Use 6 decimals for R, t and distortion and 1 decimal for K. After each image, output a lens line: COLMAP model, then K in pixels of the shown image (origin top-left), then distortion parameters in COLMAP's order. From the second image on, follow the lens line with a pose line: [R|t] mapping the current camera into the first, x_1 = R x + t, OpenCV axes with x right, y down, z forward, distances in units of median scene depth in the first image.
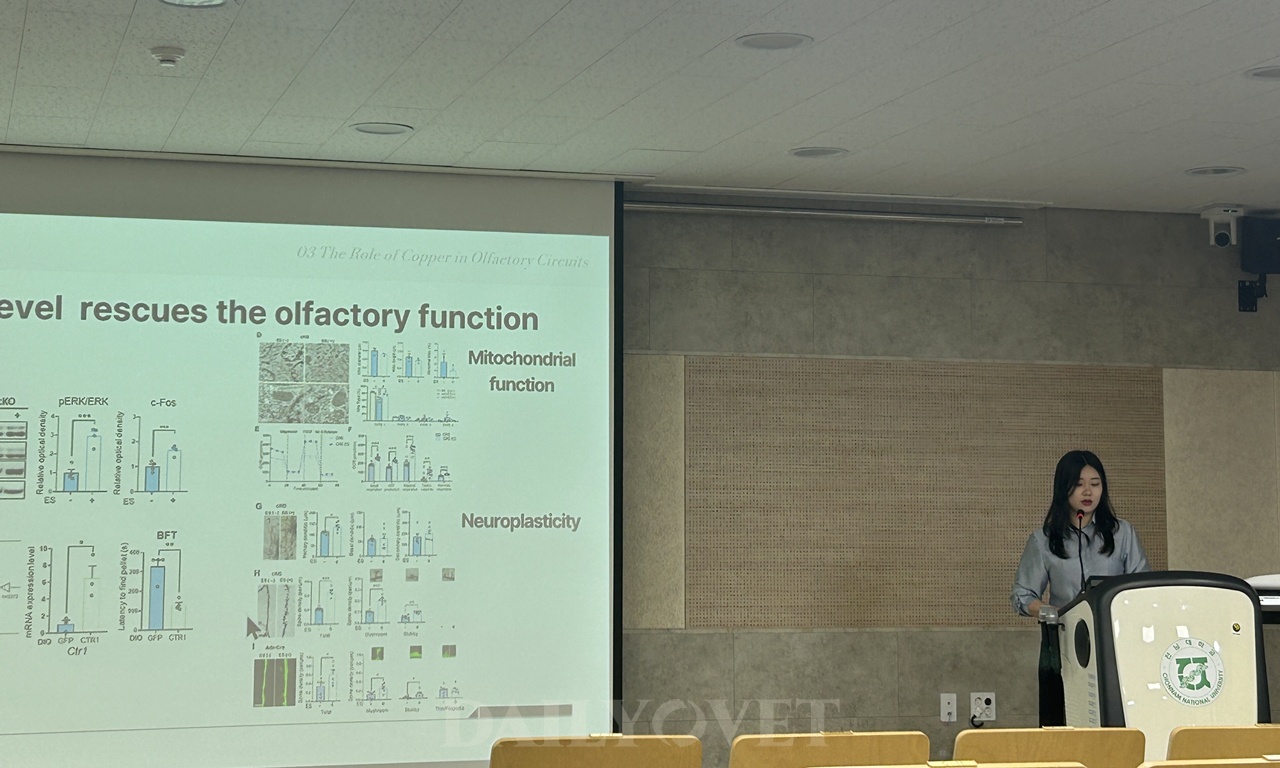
lens RADIAL K [[2500.4, 0, 640.4], [0, 2500.4, 142.1], [0, 0, 1]] dist [0.097696, 0.559331]
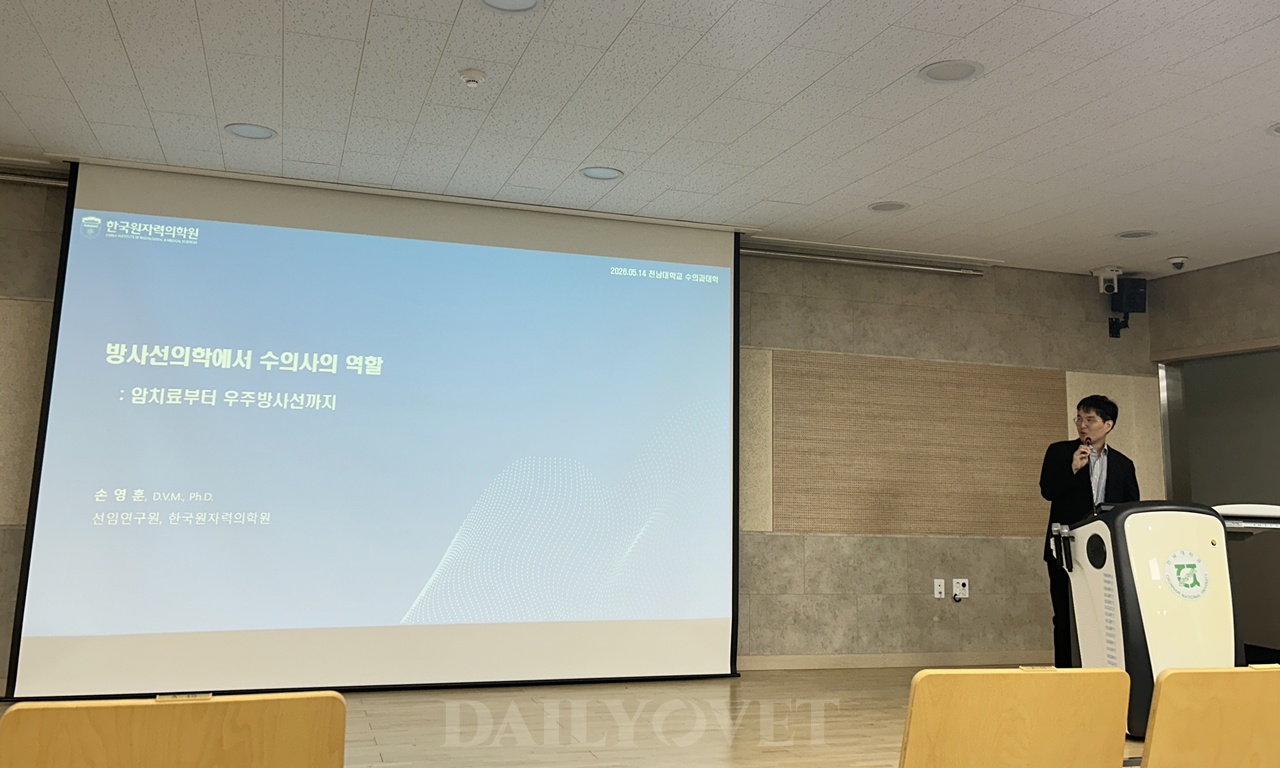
lens RADIAL K [[1124.5, 0, 634.3], [0, 1124.5, 244.9], [0, 0, 1]] dist [0.039351, 0.006065]
pose [[0.999498, 0.029057, 0.012600, -0.075819], [-0.028335, 0.998132, -0.054135, 0.060237], [-0.014149, 0.053750, 0.998454, 0.313161]]
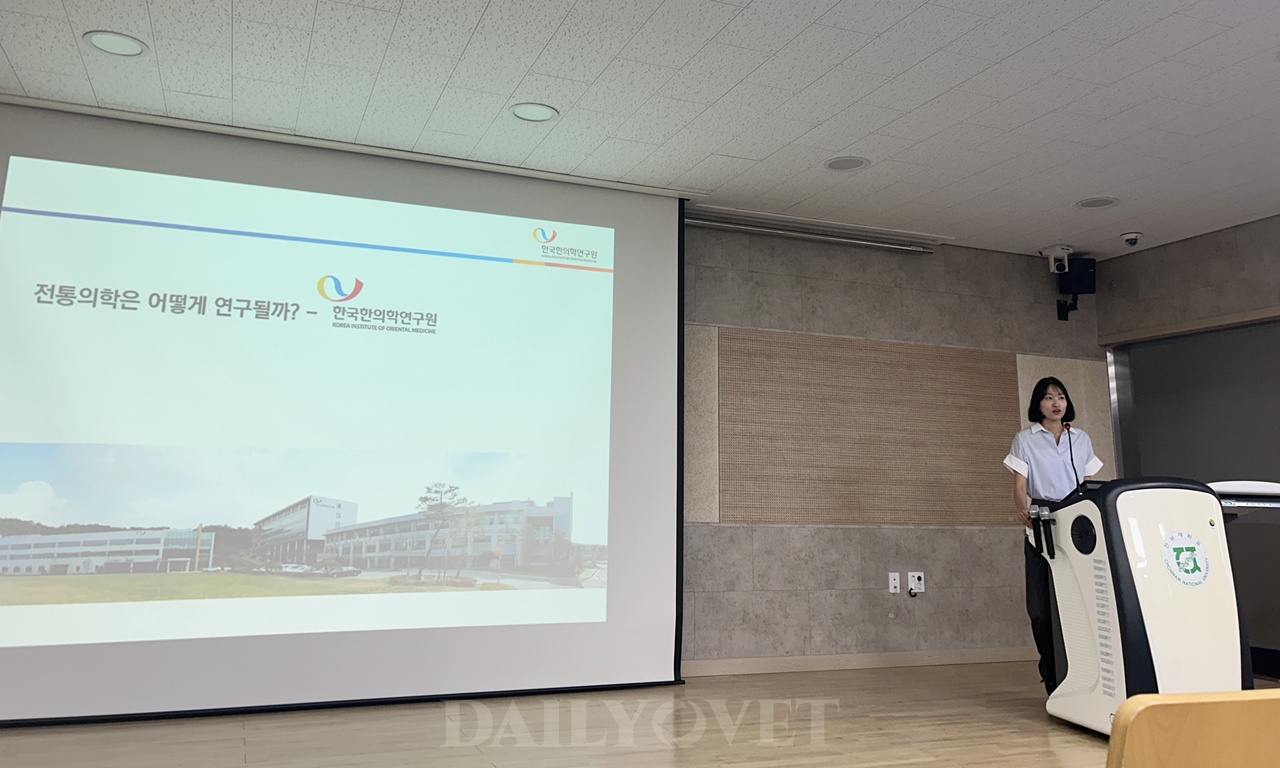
lens RADIAL K [[1024.0, 0, 637.5], [0, 1024.0, 234.0], [0, 0, 1]] dist [0.047806, -0.008718]
pose [[0.996533, 0.035469, 0.075265, -0.073052], [-0.027973, 0.994753, -0.098406, 0.090270], [-0.078361, 0.095959, 0.992296, 0.416338]]
